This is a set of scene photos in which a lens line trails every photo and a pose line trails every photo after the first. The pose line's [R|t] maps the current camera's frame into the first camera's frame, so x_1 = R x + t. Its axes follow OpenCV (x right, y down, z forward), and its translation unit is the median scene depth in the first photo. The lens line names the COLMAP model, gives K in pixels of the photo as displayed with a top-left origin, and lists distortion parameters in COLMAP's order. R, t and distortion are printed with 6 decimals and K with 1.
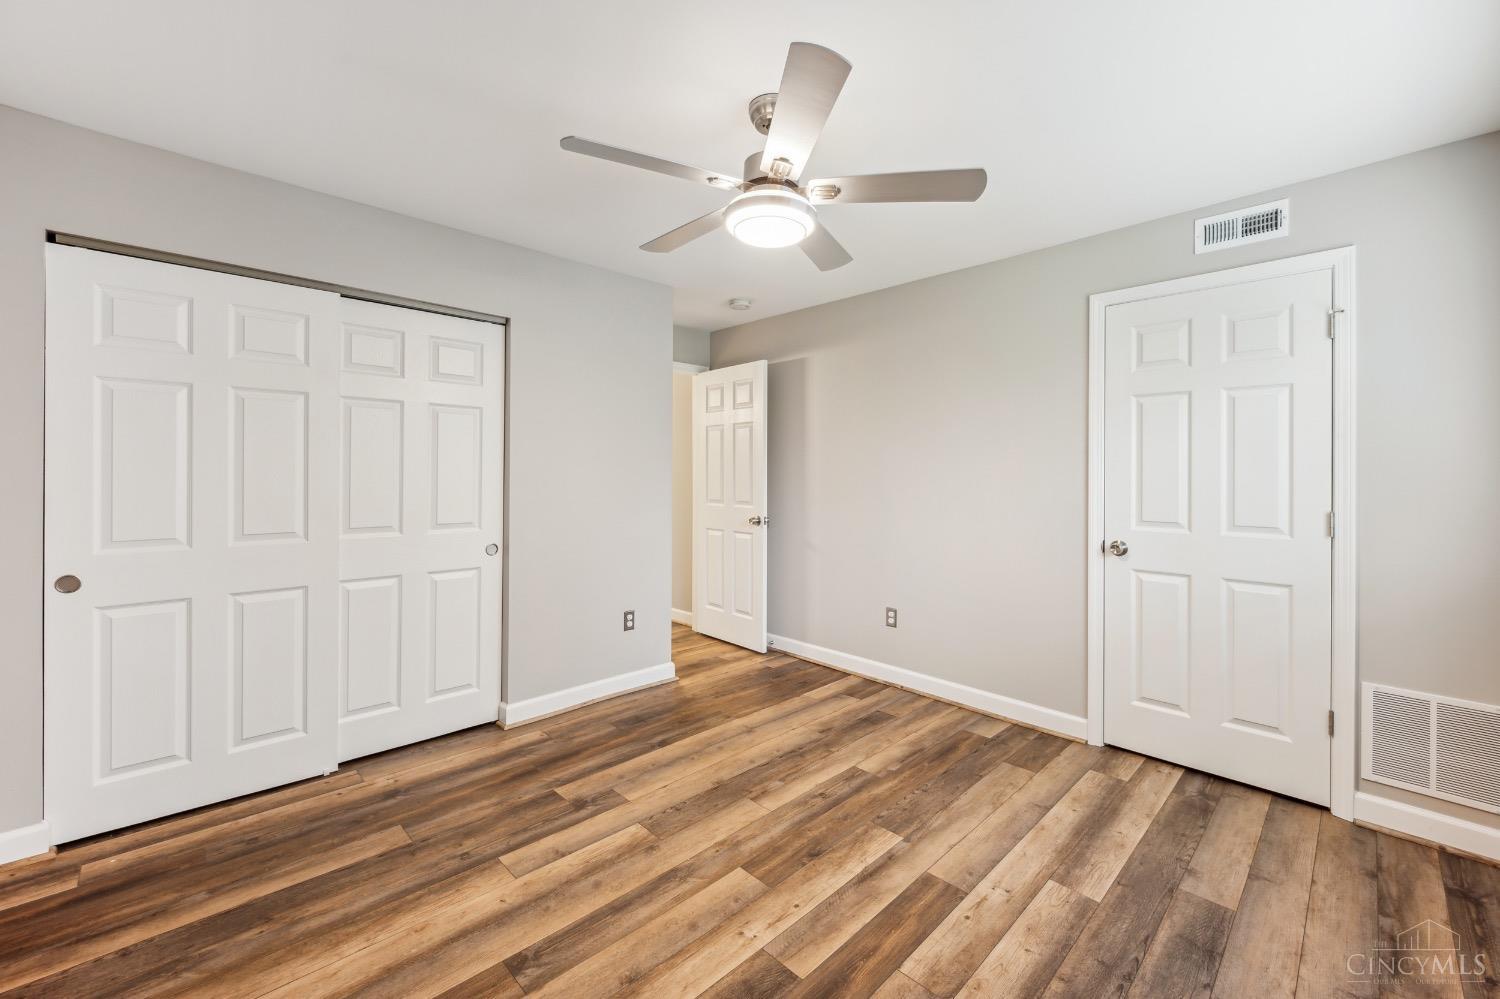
lens RADIAL K [[606.3, 0, 746.9], [0, 606.3, 472.8], [0, 0, 1]] dist [-0.000109, 0.000032]
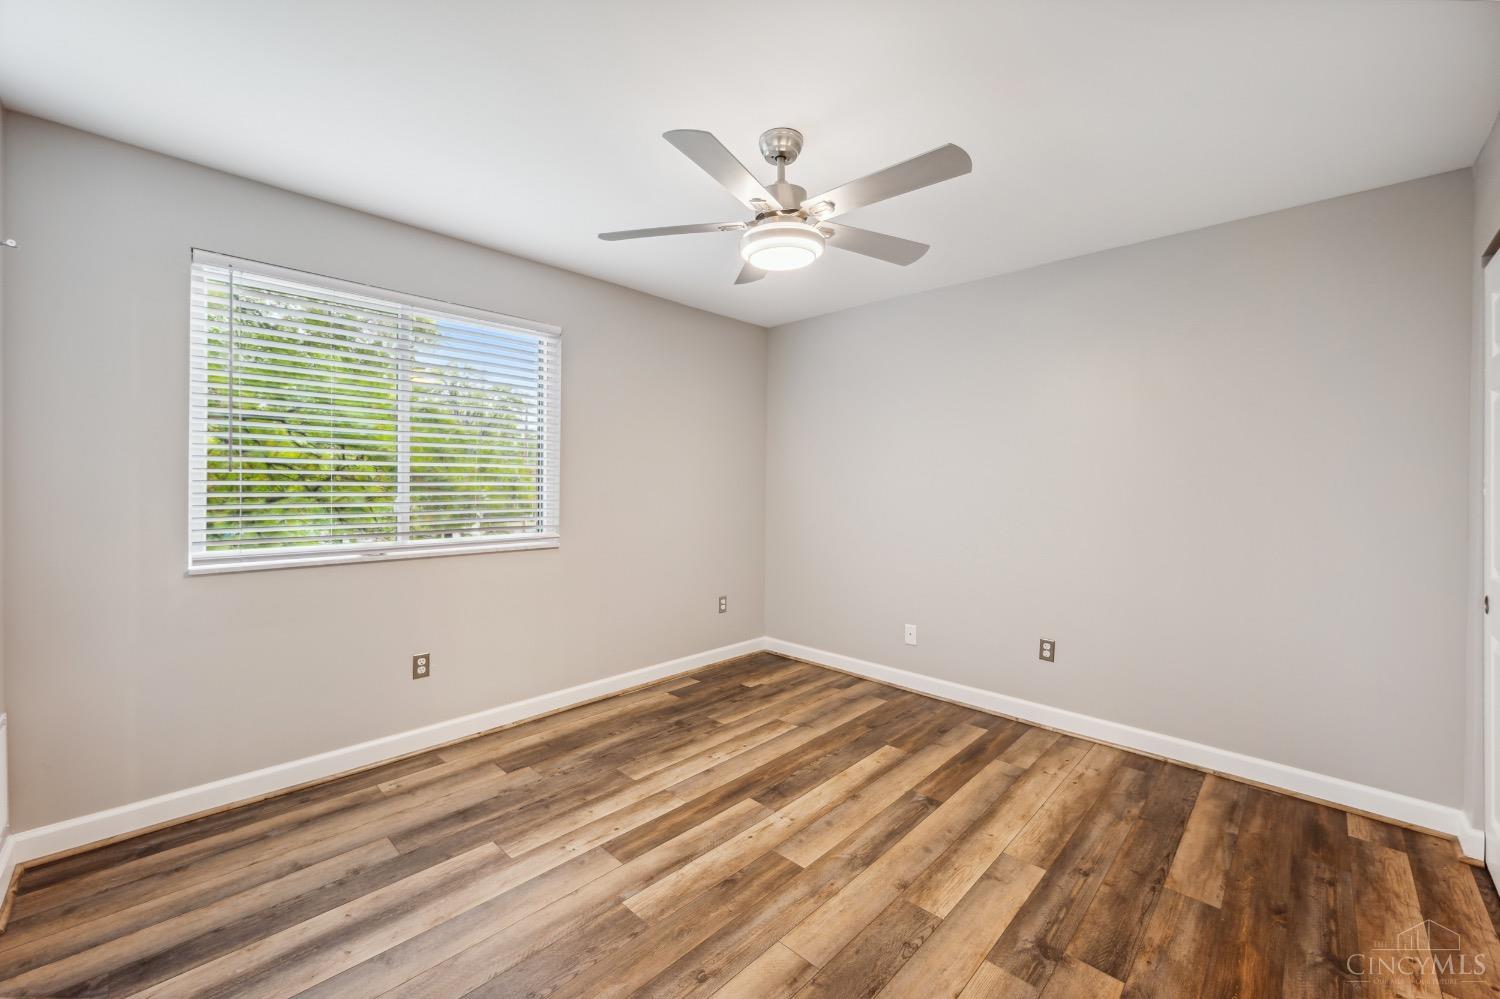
lens RADIAL K [[600.4, 0, 749.5], [0, 600.4, 484.8], [0, 0, 1]] dist [0.000549, -0.000072]
pose [[-0.998787, -0.017944, -0.045863, 0.122758], [-0.017872, 0.999838, -0.001975, 0.009092], [0.045891, -0.001153, -0.998946, 1.780693]]
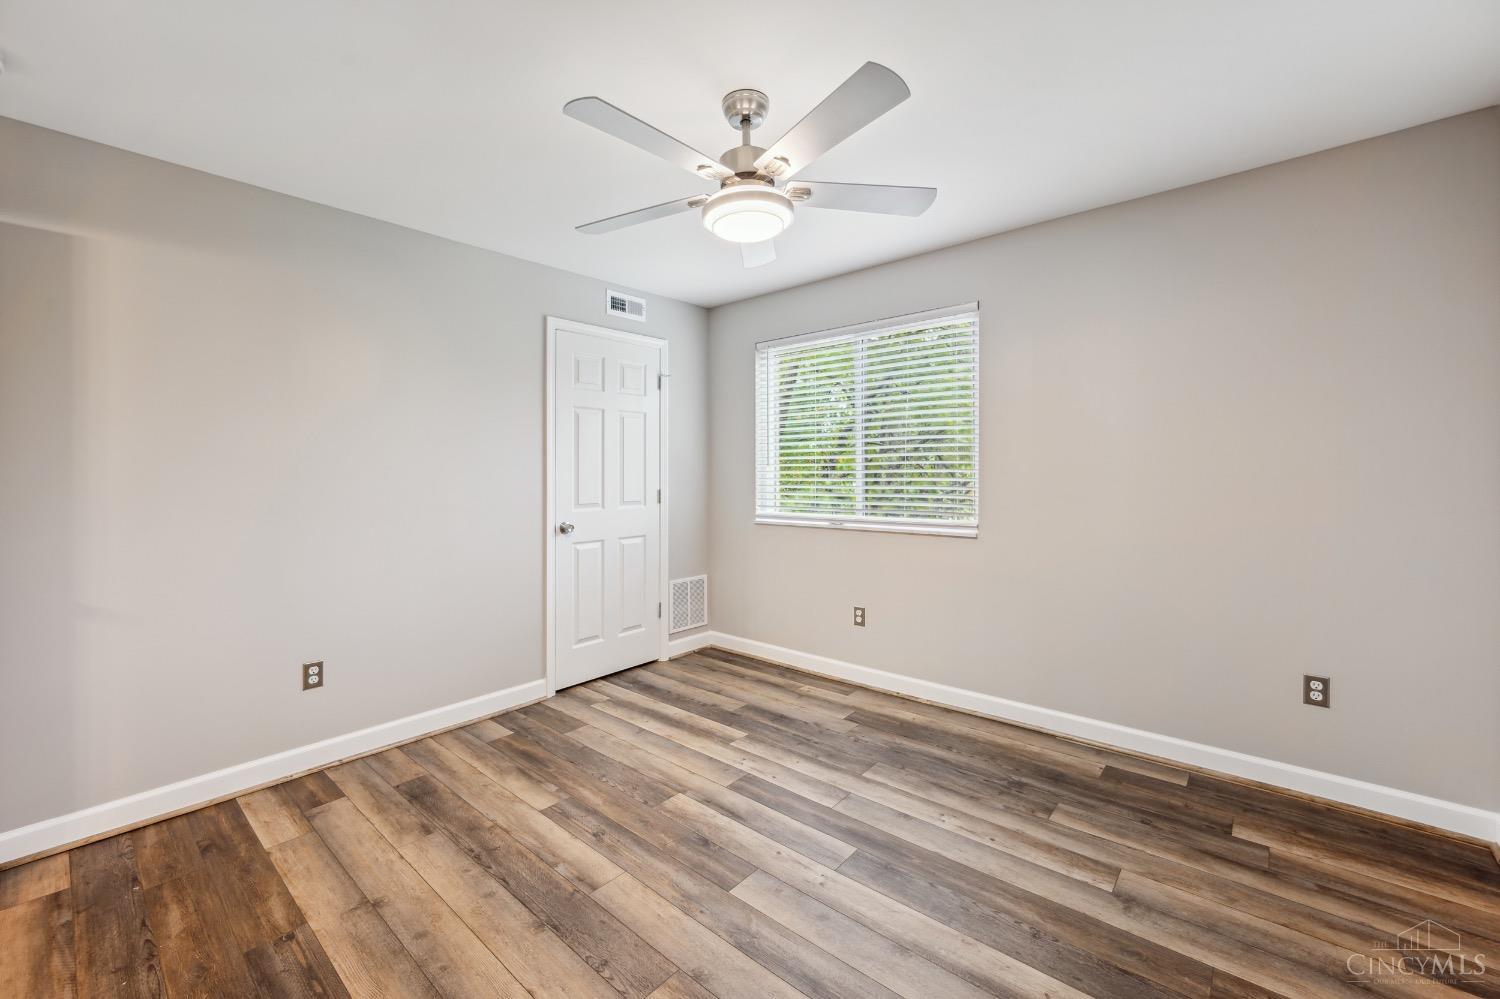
lens RADIAL K [[614.4, 0, 737.0], [0, 614.4, 469.8], [0, 0, 1]] dist [0.001380, -0.000037]
pose [[-0.077947, -0.006278, 0.996938, -0.840499], [0.005405, 0.999963, 0.006720, -0.000988], [-0.996943, 0.005912, -0.077910, 0.938926]]
